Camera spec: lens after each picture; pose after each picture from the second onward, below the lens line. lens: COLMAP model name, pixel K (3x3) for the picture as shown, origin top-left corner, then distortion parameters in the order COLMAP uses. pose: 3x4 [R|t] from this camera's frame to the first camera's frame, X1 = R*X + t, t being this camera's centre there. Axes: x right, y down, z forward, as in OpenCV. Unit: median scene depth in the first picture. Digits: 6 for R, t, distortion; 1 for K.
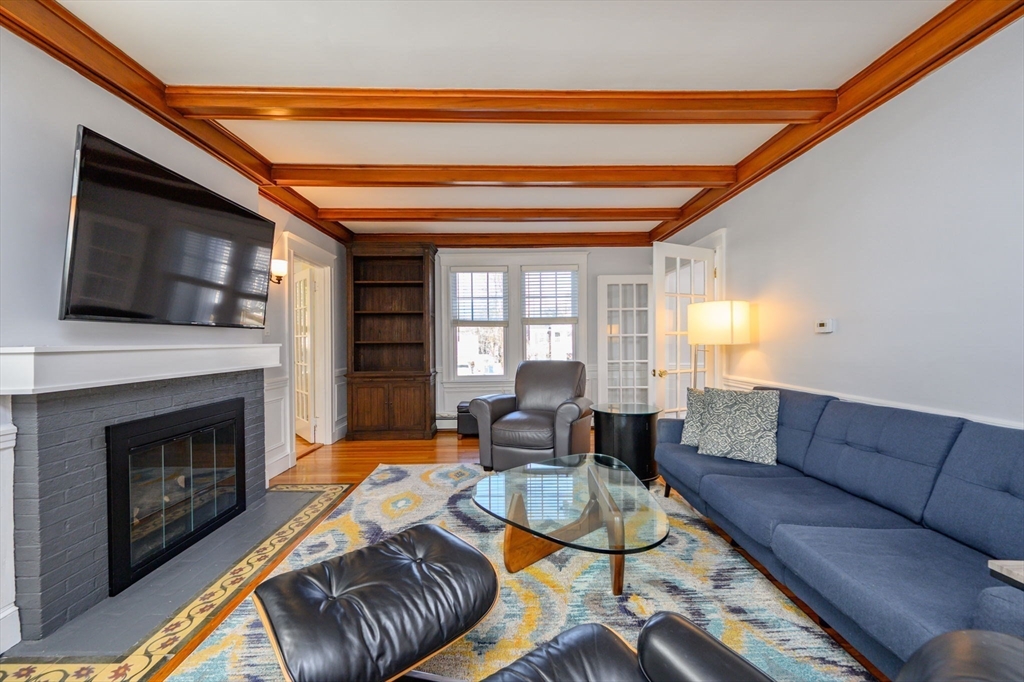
lens RADIAL K [[408.6, 0, 508.3], [0, 408.6, 342.0], [0, 0, 1]] dist [-0.000555, 0.000561]
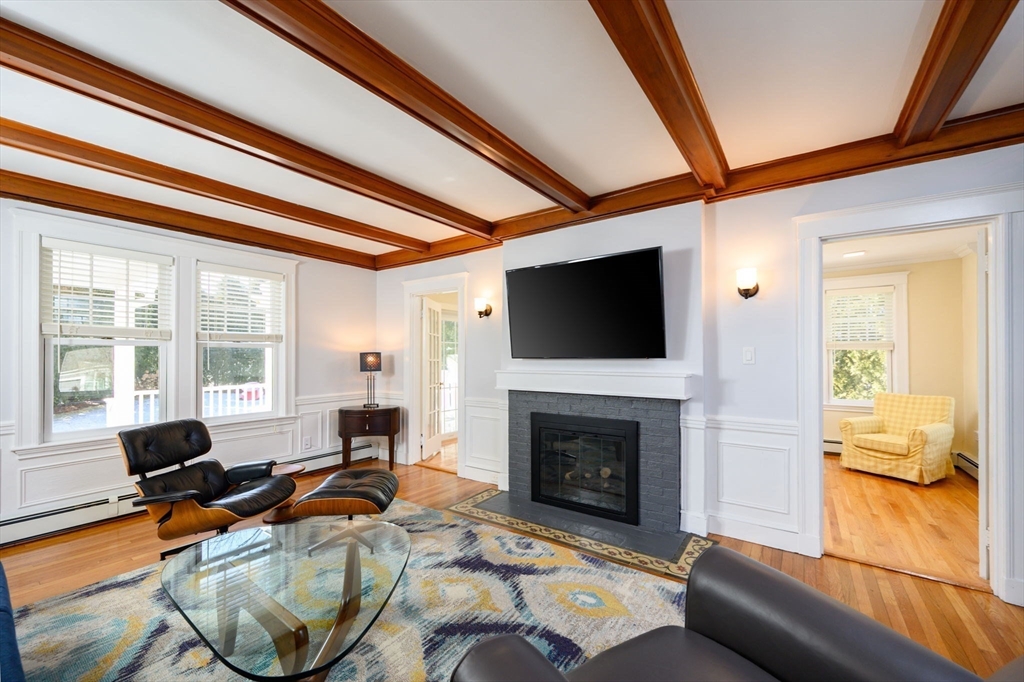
lens RADIAL K [[408.6, 0, 516.7], [0, 408.6, 355.6], [0, 0, 1]] dist [-0.000555, 0.000561]
pose [[-0.583283, 0.018008, -0.812070, 0.461991], [0.011904, 0.999836, 0.013622, -0.064717], [0.812182, -0.001721, -0.583402, 1.518865]]
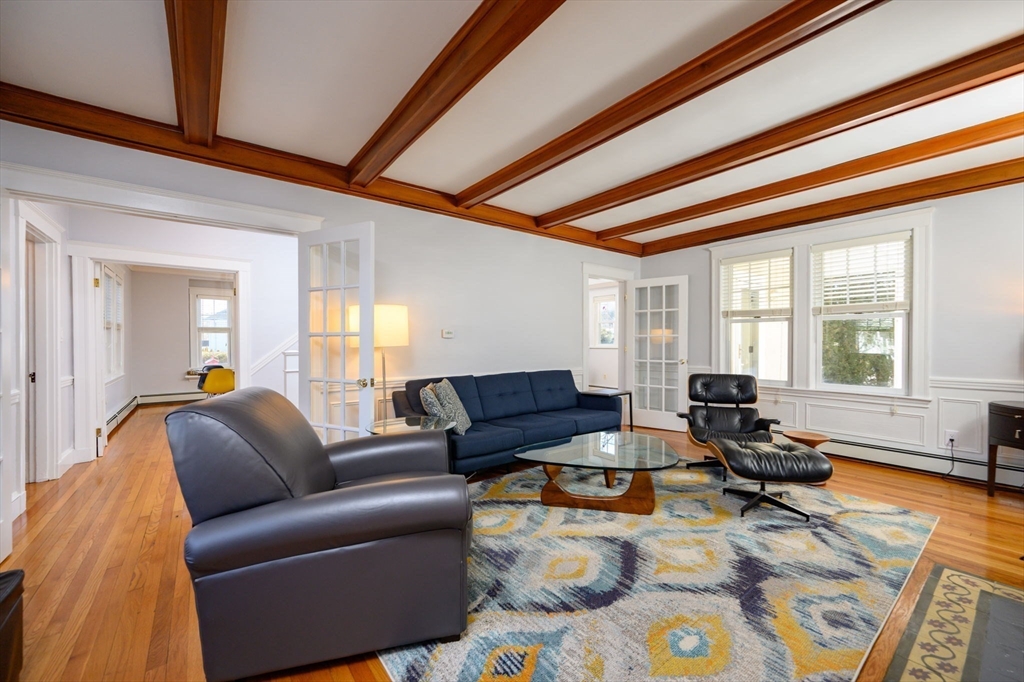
lens RADIAL K [[408.6, 0, 520.1], [0, 408.6, 341.1], [0, 0, 1]] dist [-0.000555, 0.000561]
pose [[-0.617182, 0.014234, 0.786691, -0.630030], [0.007906, 0.999898, -0.011889, 0.006147], [-0.786781, -0.001118, -0.617232, 1.718475]]
